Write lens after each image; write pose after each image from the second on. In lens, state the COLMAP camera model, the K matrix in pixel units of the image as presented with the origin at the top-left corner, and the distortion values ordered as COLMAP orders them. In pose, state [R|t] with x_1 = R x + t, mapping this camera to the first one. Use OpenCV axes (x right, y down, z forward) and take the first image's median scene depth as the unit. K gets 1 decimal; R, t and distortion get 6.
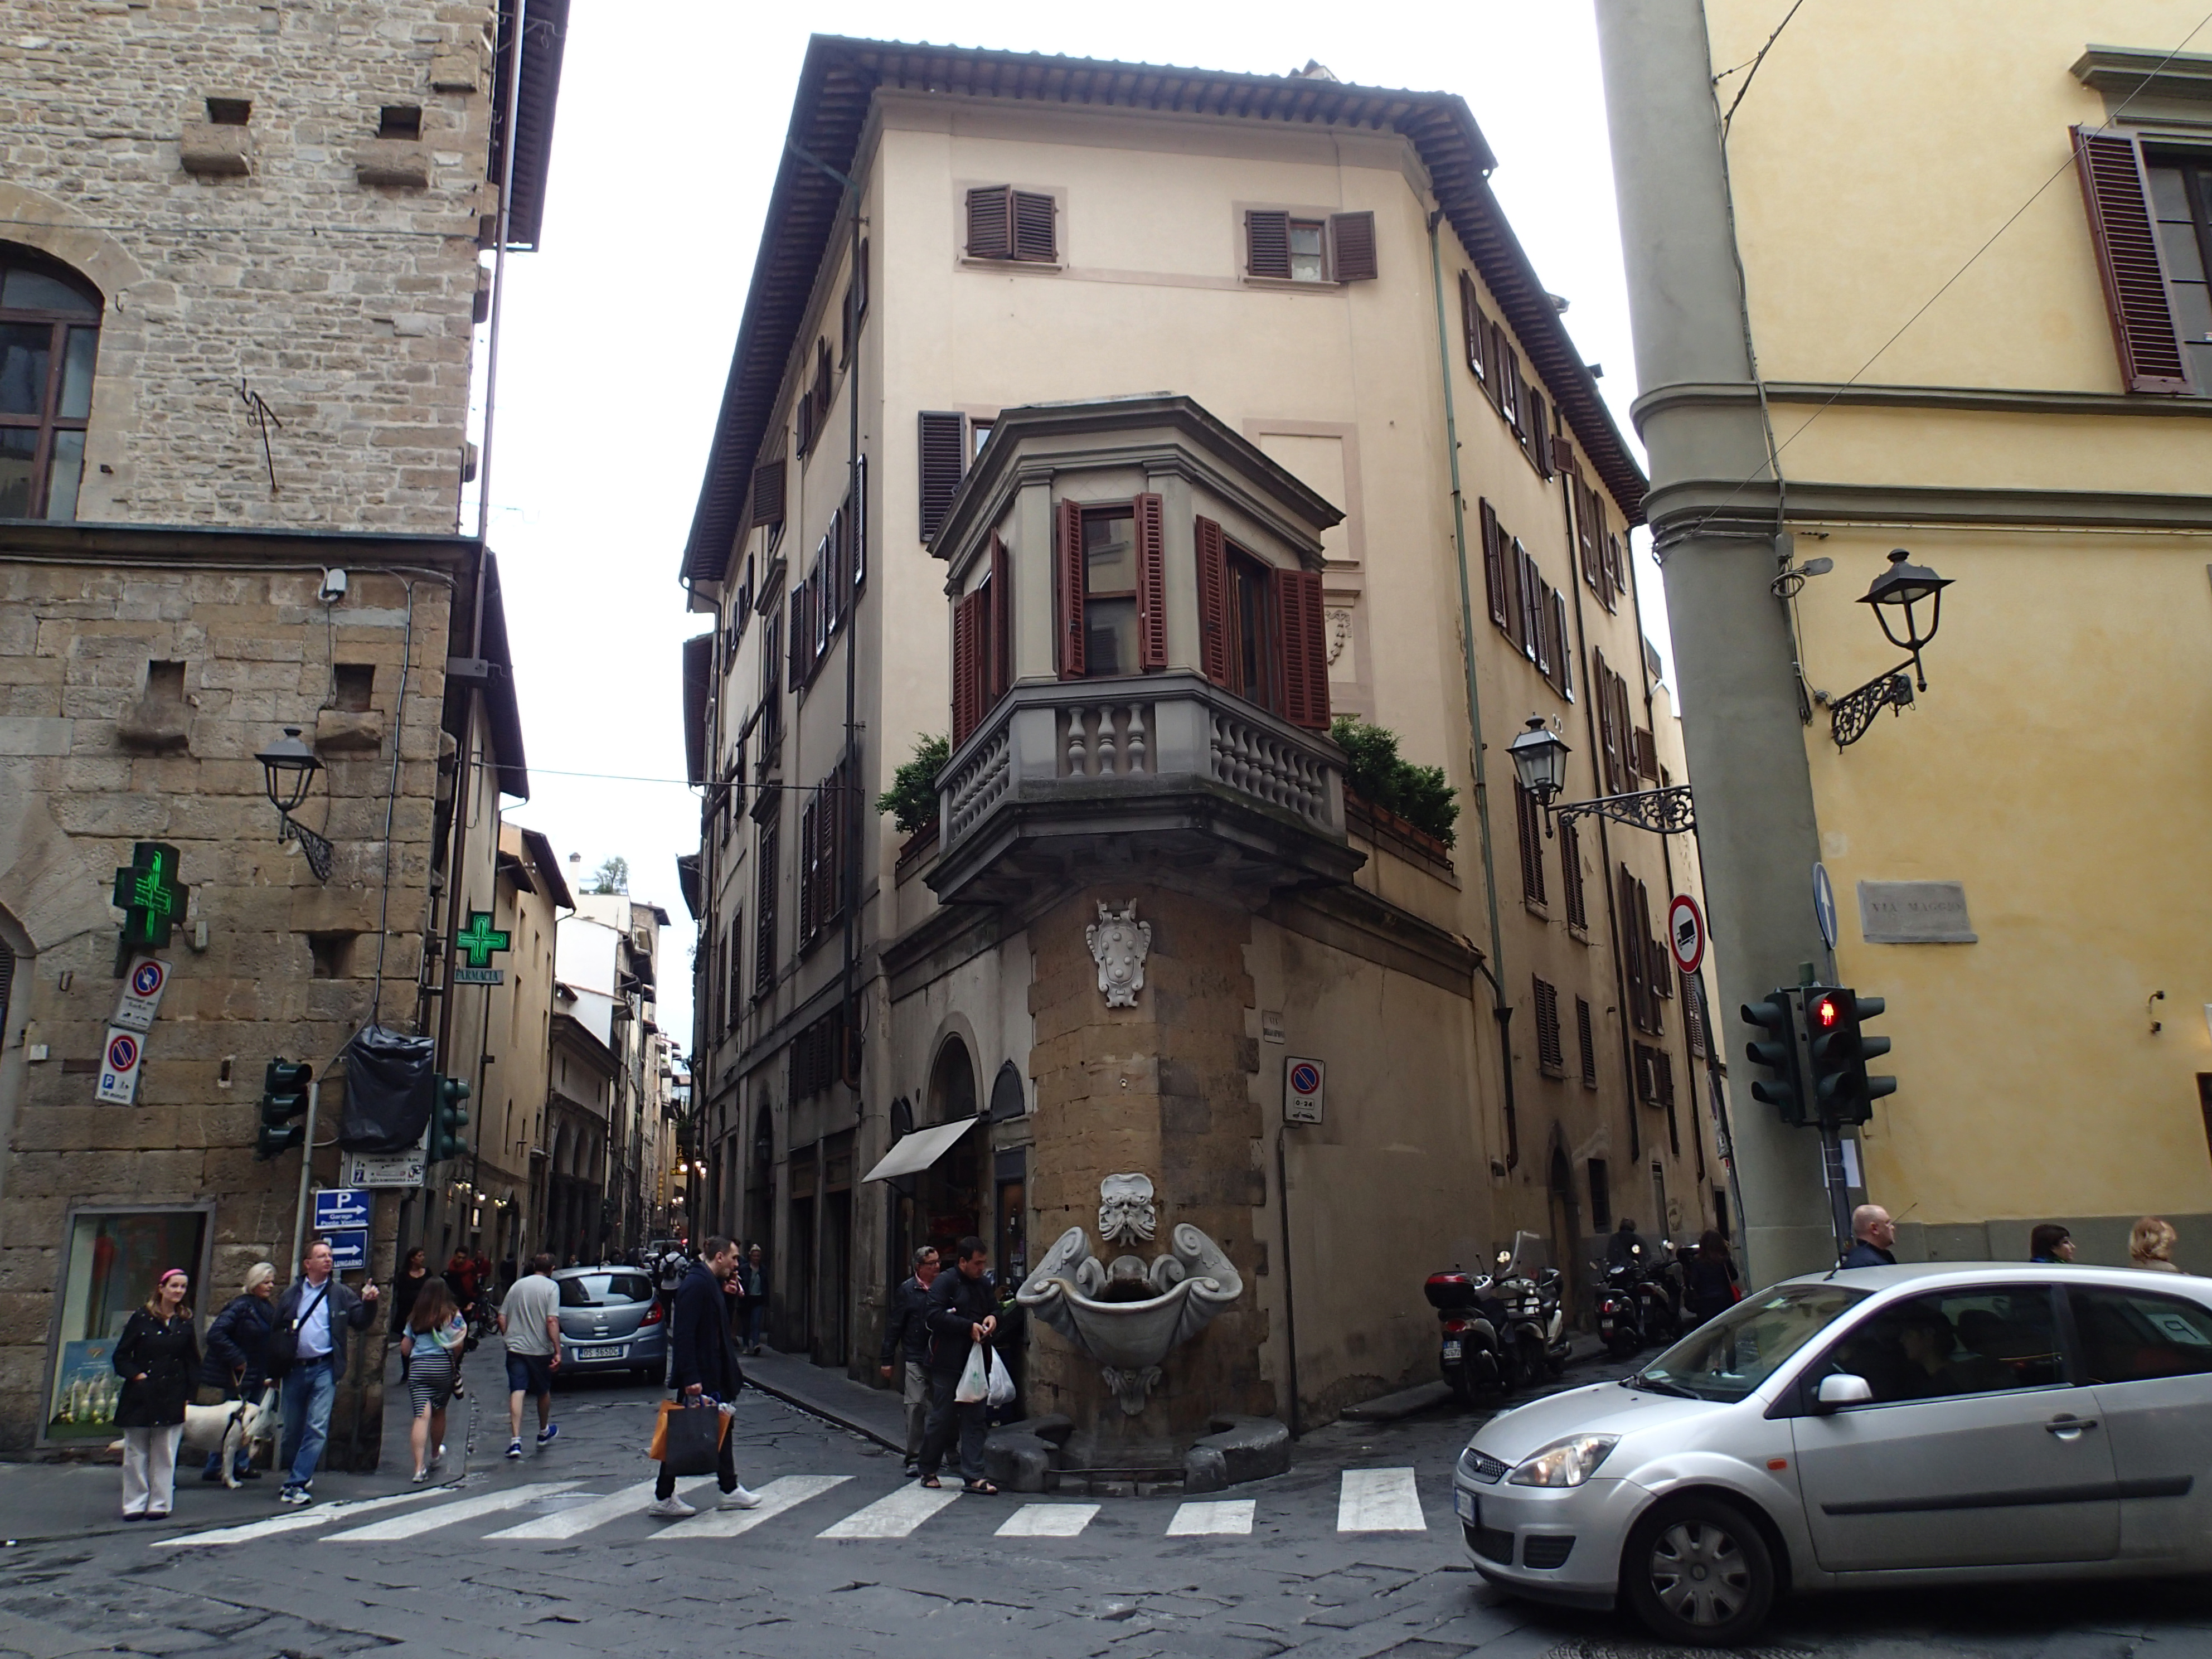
lens RADIAL K [[1662.9, 0, 1108.5], [0, 1662.9, 801.6], [0, 0, 1]] dist [0.007217, -0.001534]
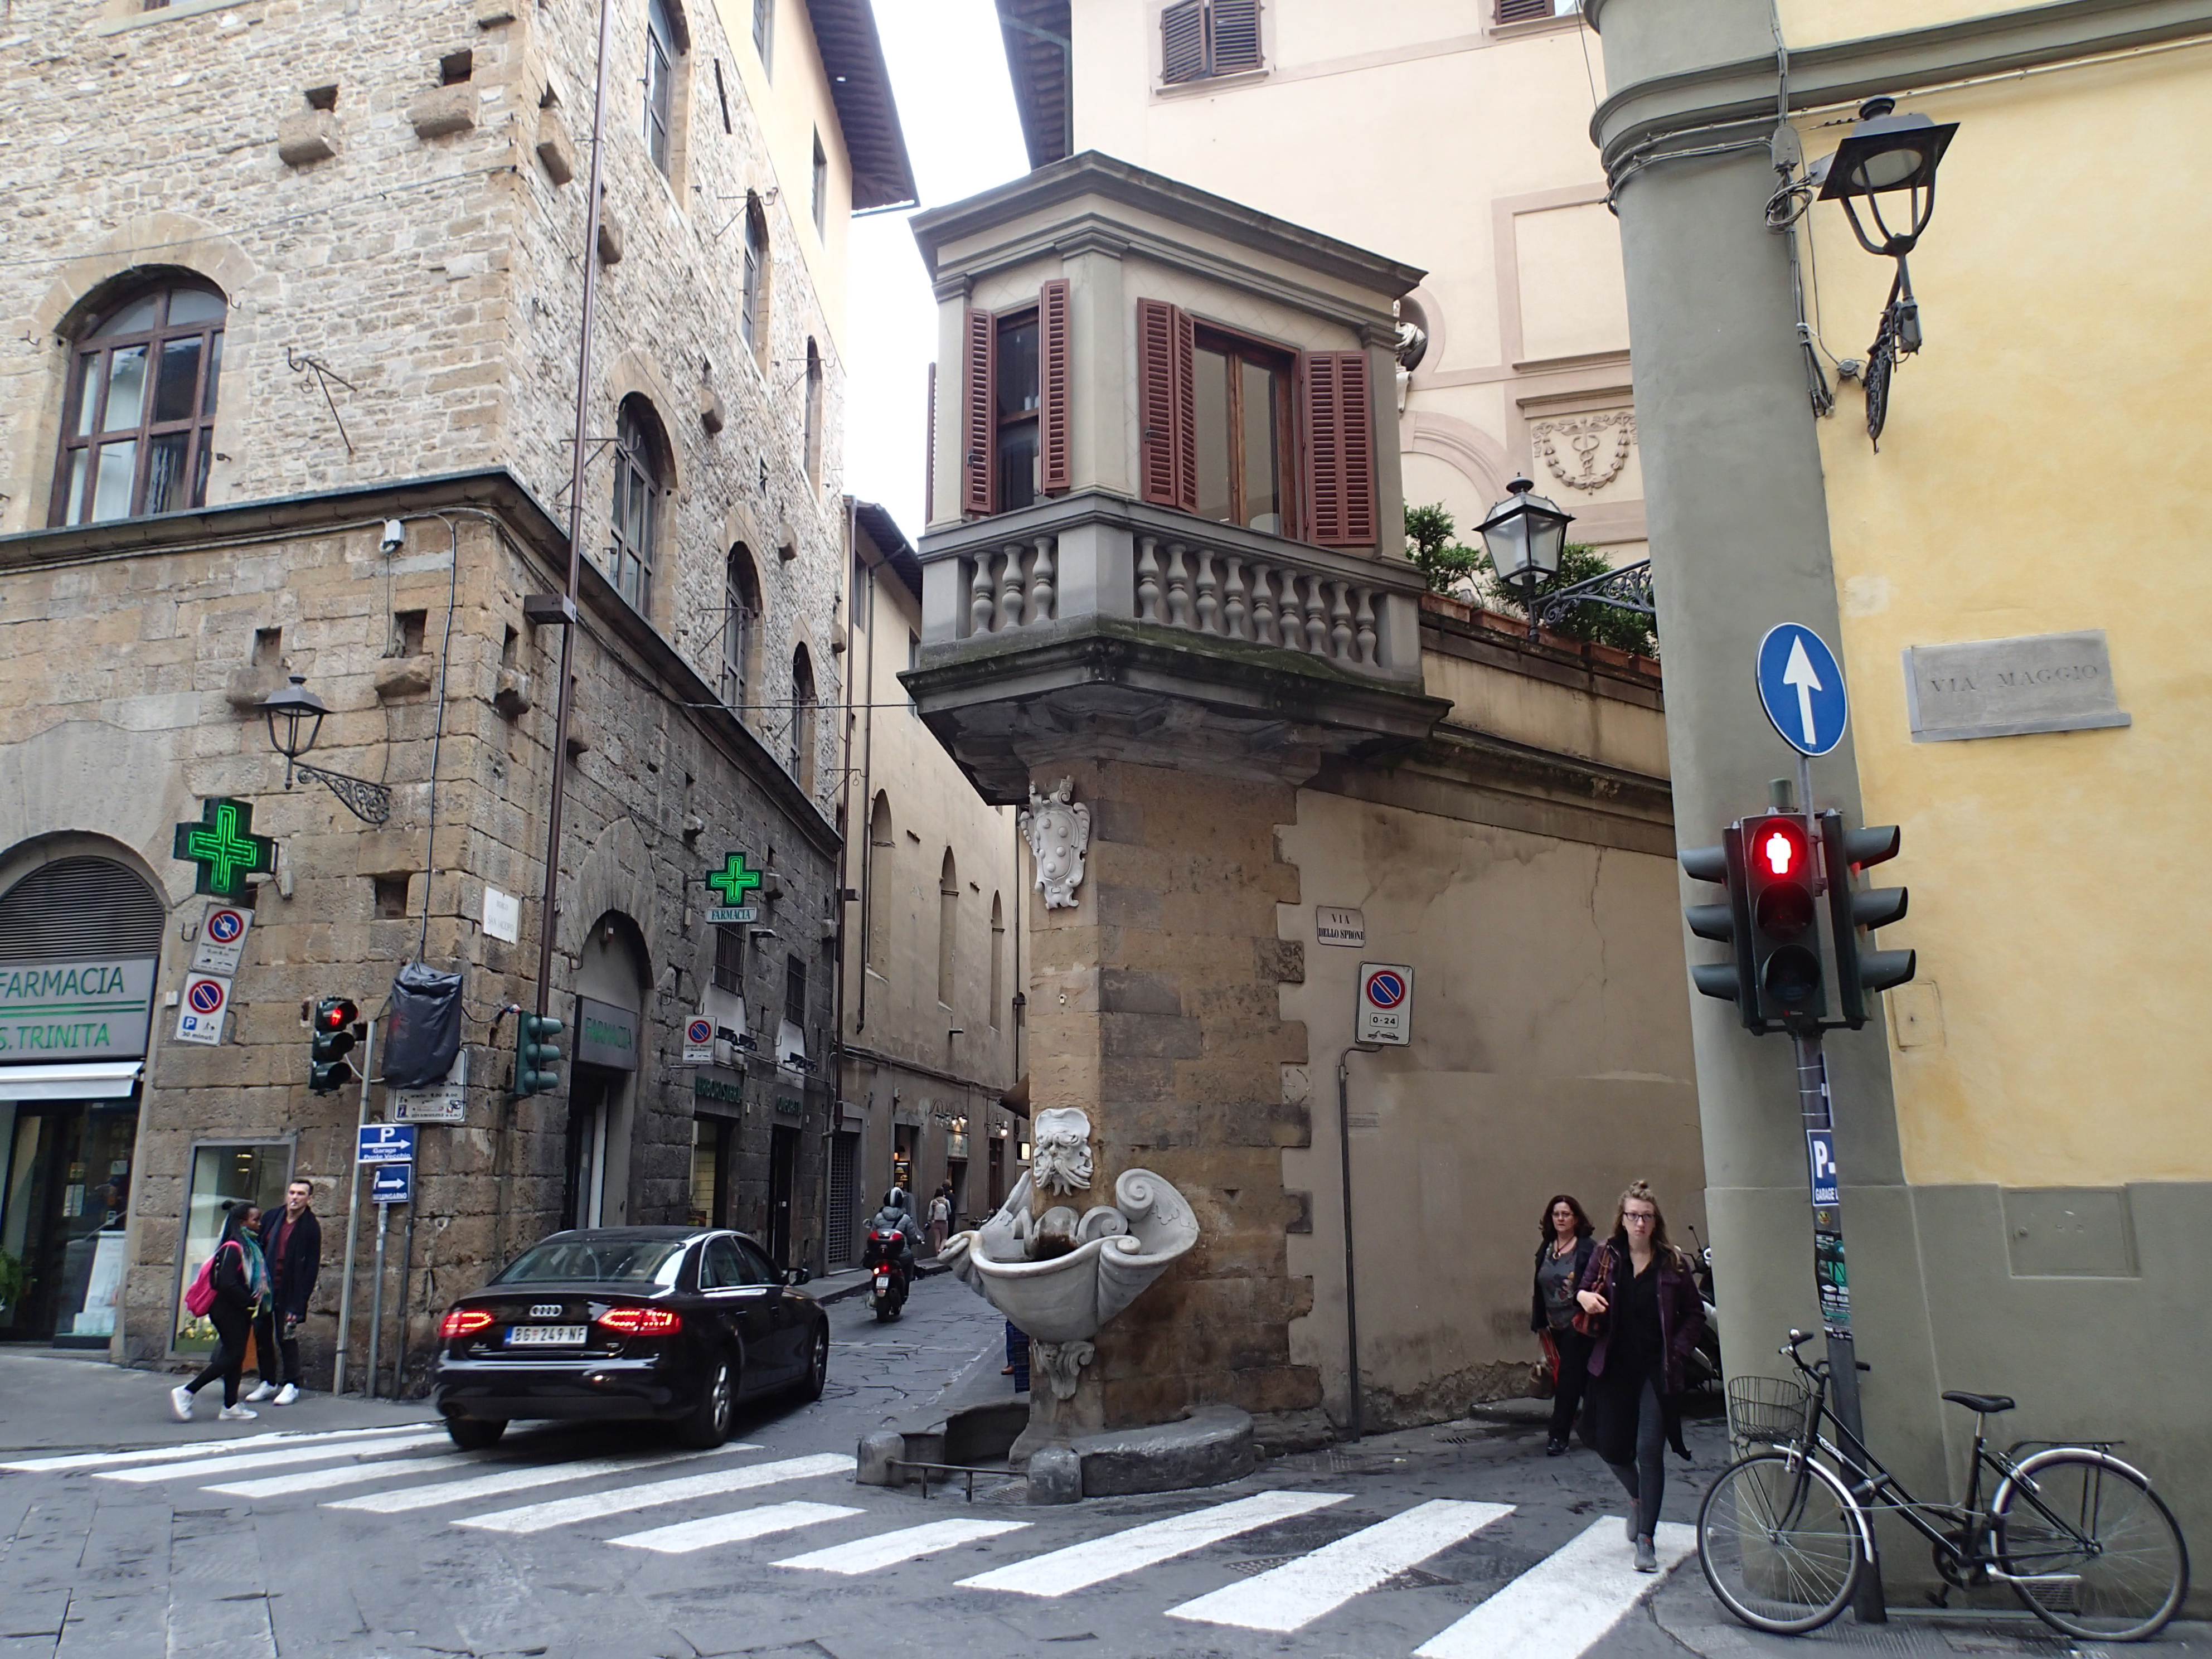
lens RADIAL K [[1666.3, 0, 1108.9], [0, 1666.3, 803.1], [0, 0, 1]] dist [0.011798, -0.005412]
pose [[0.912155, -0.074643, -0.402990, 0.325686], [0.089646, 0.995803, 0.018466, 0.051849], [0.399920, -0.052970, 0.915018, 0.225729]]
